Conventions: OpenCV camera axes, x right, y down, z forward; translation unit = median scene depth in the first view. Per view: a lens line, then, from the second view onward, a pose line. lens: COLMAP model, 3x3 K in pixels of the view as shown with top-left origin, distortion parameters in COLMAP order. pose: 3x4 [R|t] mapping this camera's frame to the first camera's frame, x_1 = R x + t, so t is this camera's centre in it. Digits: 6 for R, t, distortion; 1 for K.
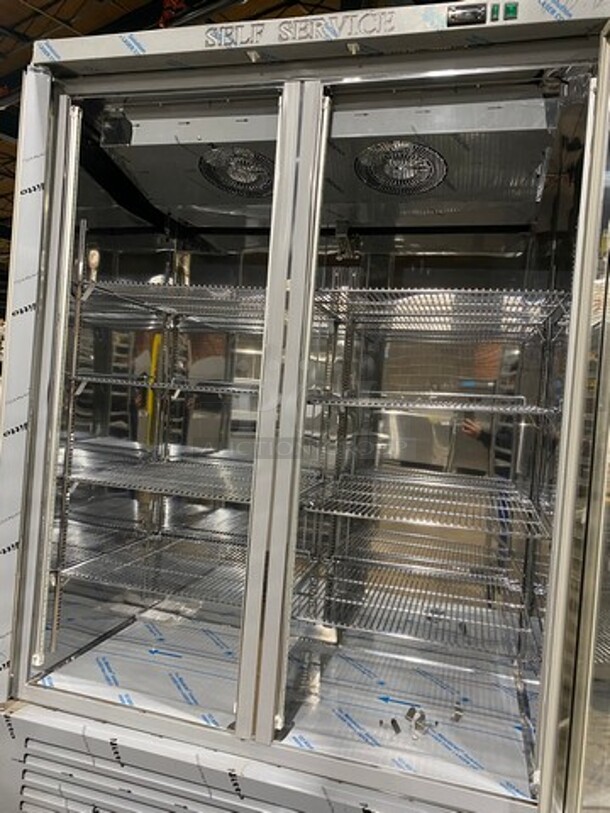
lens RADIAL K [[610.8, 0, 300.6], [0, 610.8, 405.7], [0, 0, 1]] dist [0.011719, 0.006600]
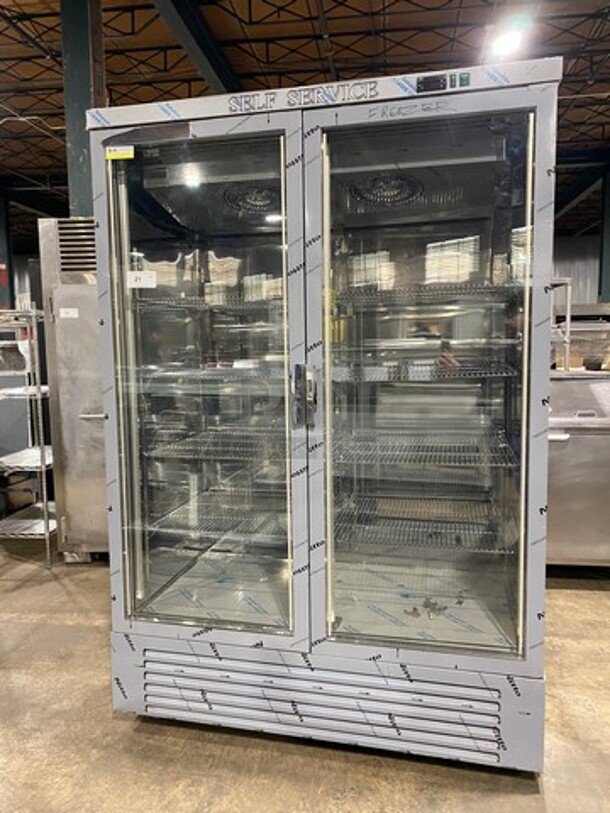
lens RADIAL K [[610.8, 0, 309.0], [0, 610.8, 405.0], [0, 0, 1]] dist [0.011719, 0.006600]
pose [[0.994919, -0.095116, 0.032999, -0.083745], [0.091665, 0.991364, 0.093784, -0.079878], [-0.041634, -0.090283, 0.995046, -0.298221]]
